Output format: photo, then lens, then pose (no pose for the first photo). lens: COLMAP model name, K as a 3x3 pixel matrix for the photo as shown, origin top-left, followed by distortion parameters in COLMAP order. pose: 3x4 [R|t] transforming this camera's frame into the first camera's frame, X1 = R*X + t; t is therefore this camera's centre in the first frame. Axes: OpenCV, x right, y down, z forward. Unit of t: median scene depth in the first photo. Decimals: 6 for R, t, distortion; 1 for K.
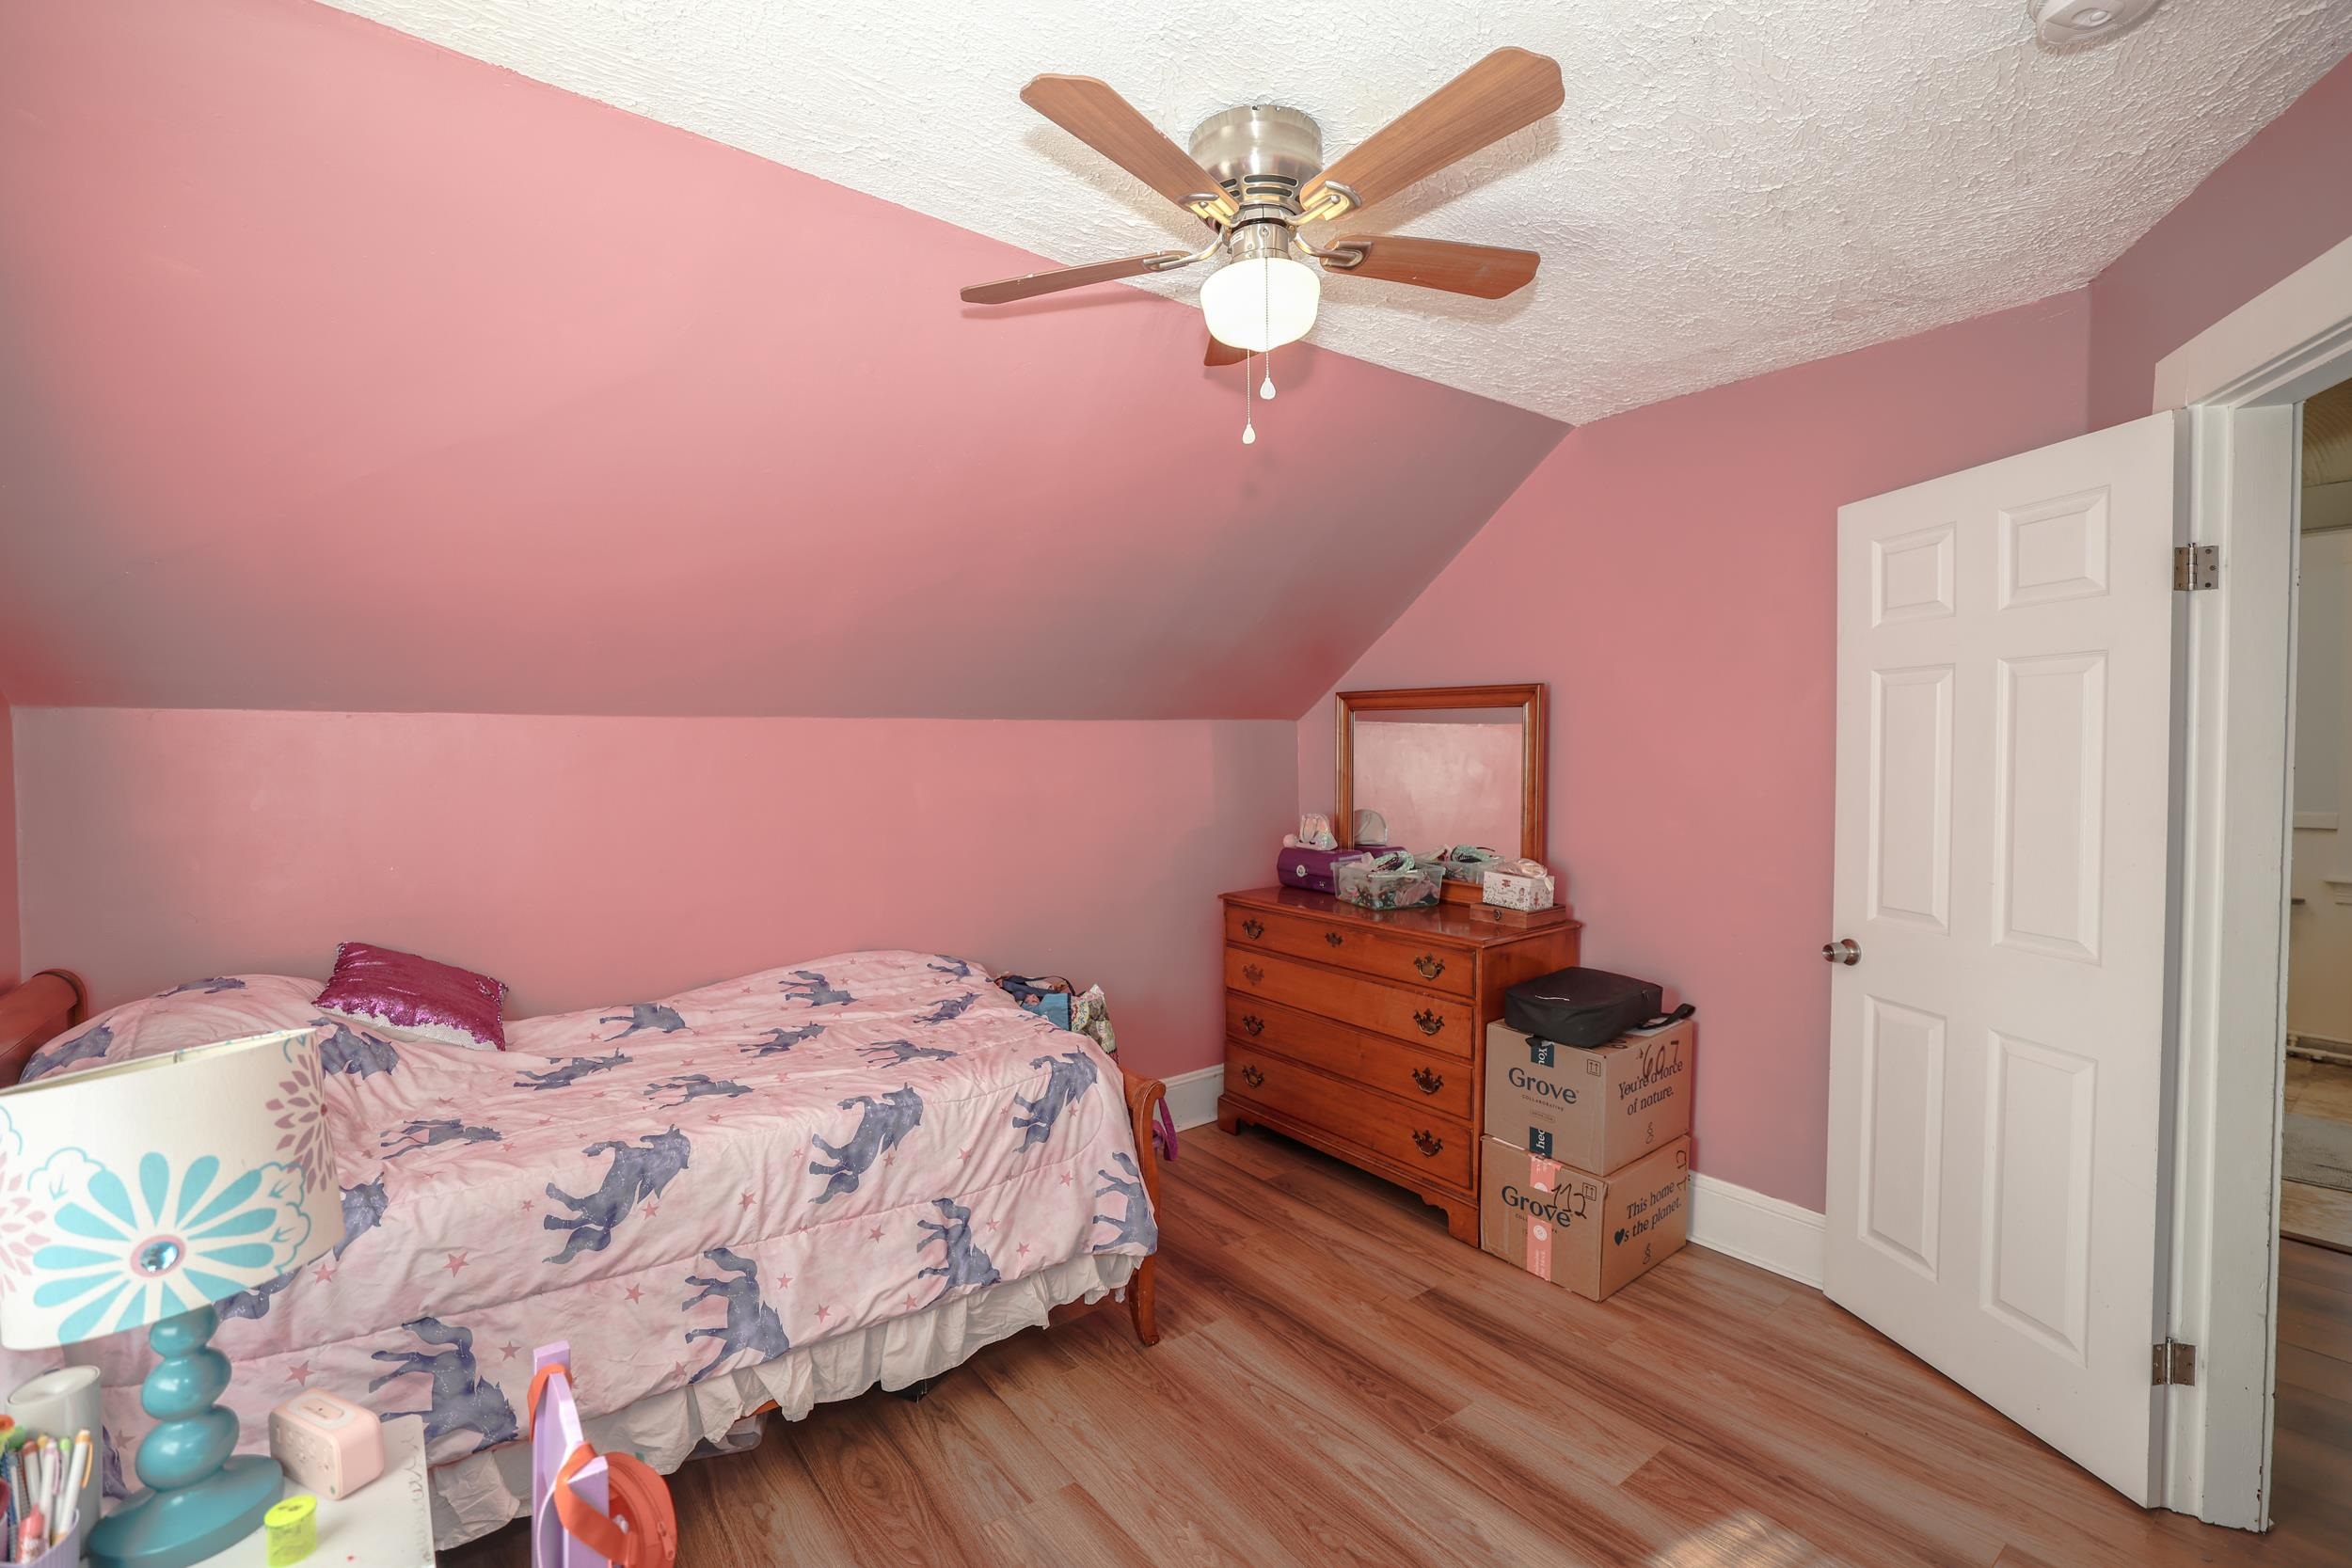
lens RADIAL K [[1010.0, 0, 1168.5], [0, 1010.0, 767.7], [0, 0, 1]] dist [-0.036946, 0.007382]
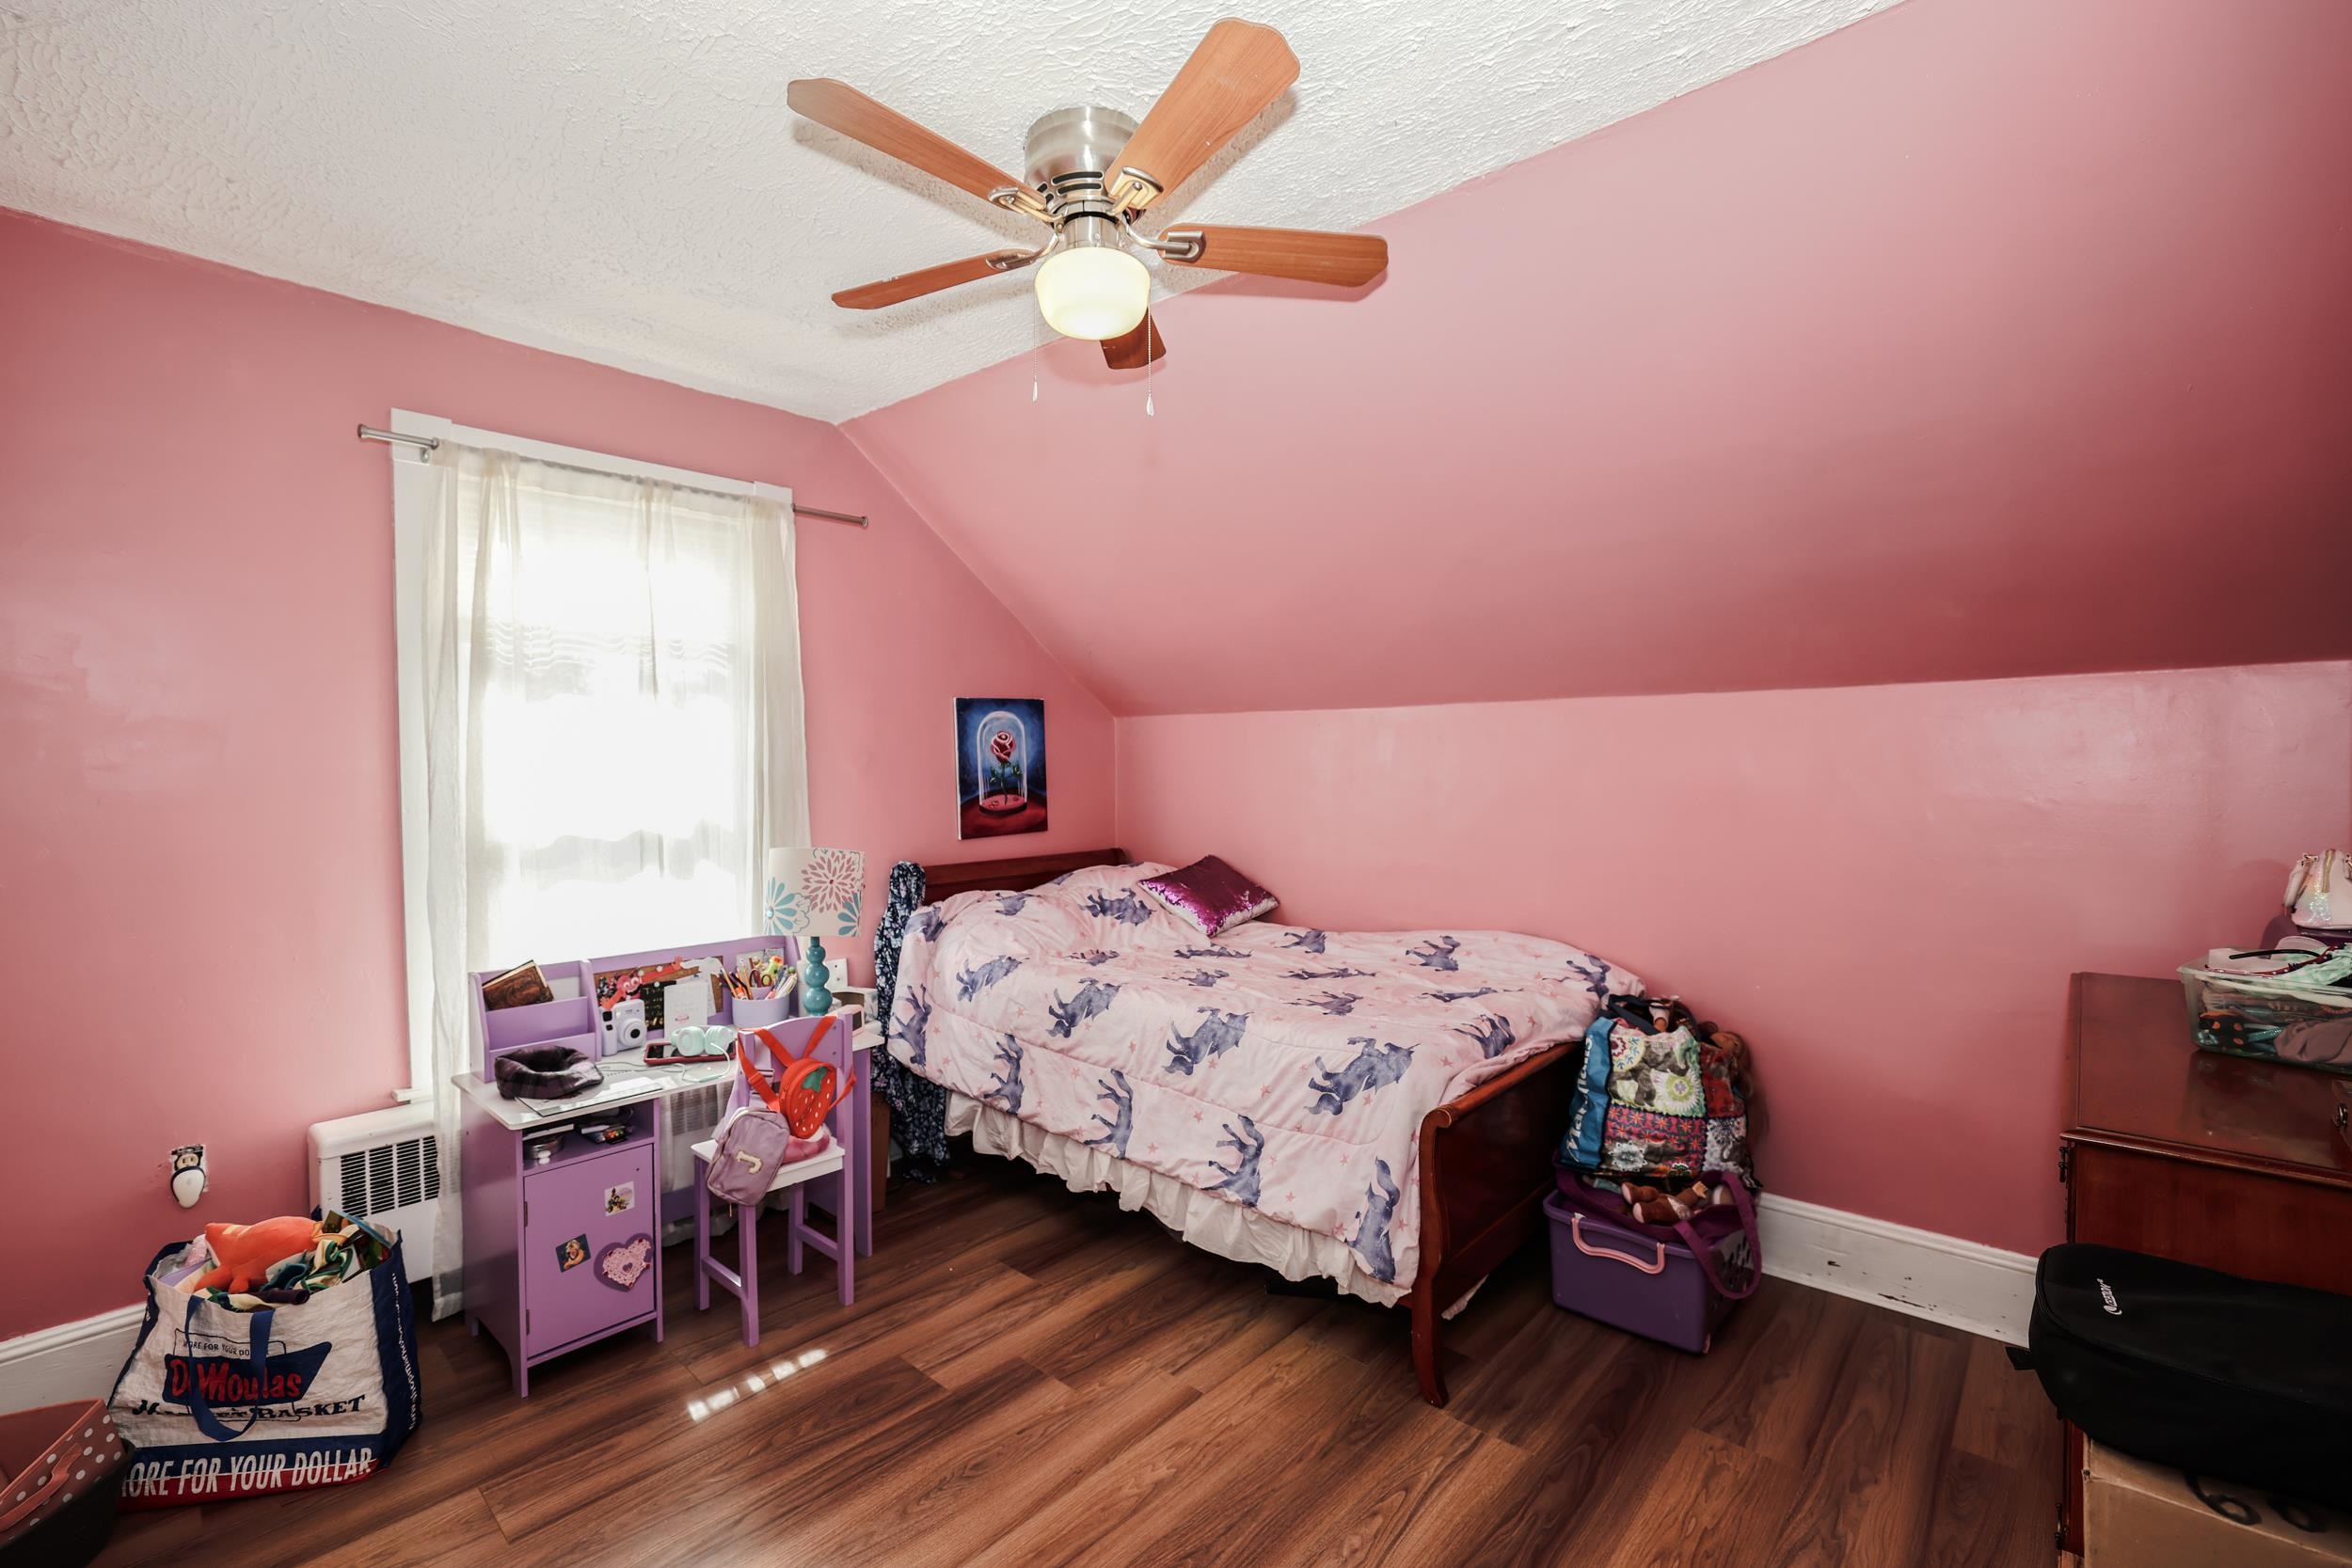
lens RADIAL K [[1010.0, 0, 1183.1], [0, 1010.0, 776.0], [0, 0, 1]] dist [-0.036946, 0.007382]
pose [[0.197624, 0.017080, -0.980129, 0.946356], [-0.010901, 0.999825, 0.015226, 0.020427], [0.980217, 0.007675, 0.197775, 0.736662]]
